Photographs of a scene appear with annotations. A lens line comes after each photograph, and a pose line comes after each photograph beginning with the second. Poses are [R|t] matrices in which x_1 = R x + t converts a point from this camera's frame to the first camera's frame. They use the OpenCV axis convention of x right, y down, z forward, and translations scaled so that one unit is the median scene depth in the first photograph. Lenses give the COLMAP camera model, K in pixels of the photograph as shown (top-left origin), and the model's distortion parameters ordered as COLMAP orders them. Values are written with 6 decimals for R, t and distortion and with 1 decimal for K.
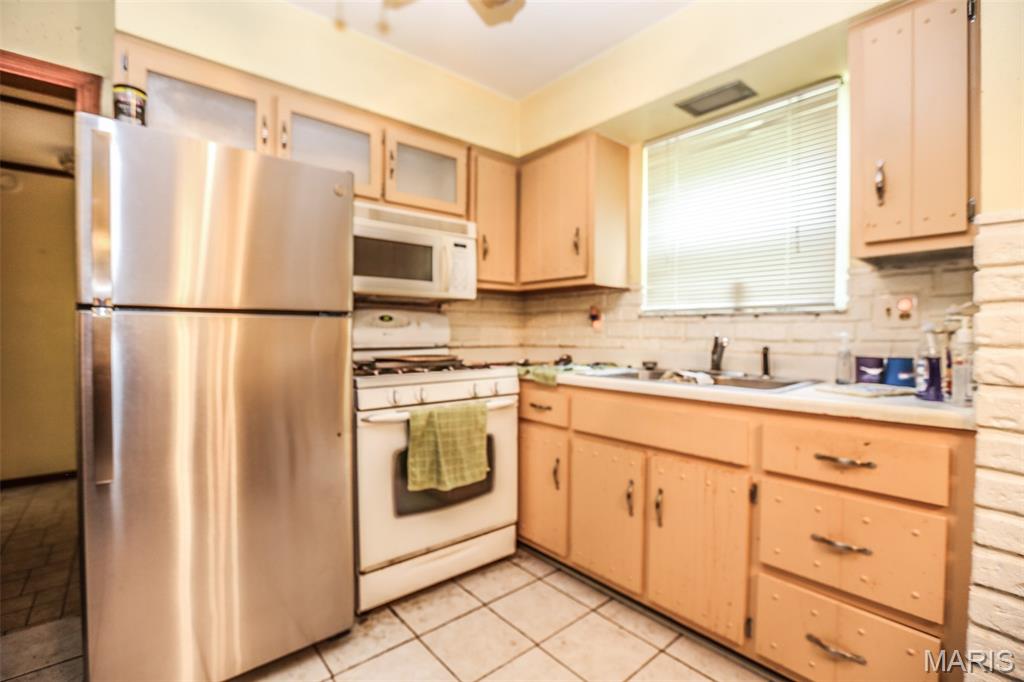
lens RADIAL K [[463.3, 0, 514.8], [0, 463.3, 341.2], [0, 0, 1]] dist [-0.045063, 0.004681]
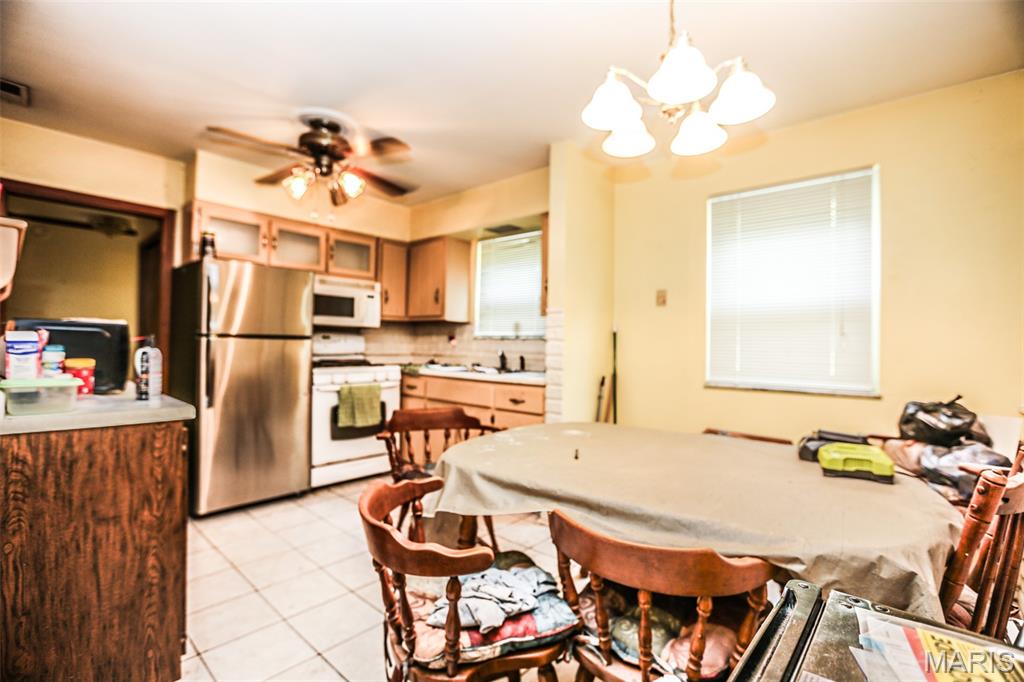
lens RADIAL K [[463.3, 0, 515.7], [0, 463.3, 338.1], [0, 0, 1]] dist [-0.045063, 0.004681]
pose [[0.988841, 0.015133, 0.148202, 0.184288], [-0.011058, 0.999539, -0.028277, -0.007040], [-0.148562, 0.026323, 0.988553, -0.884087]]
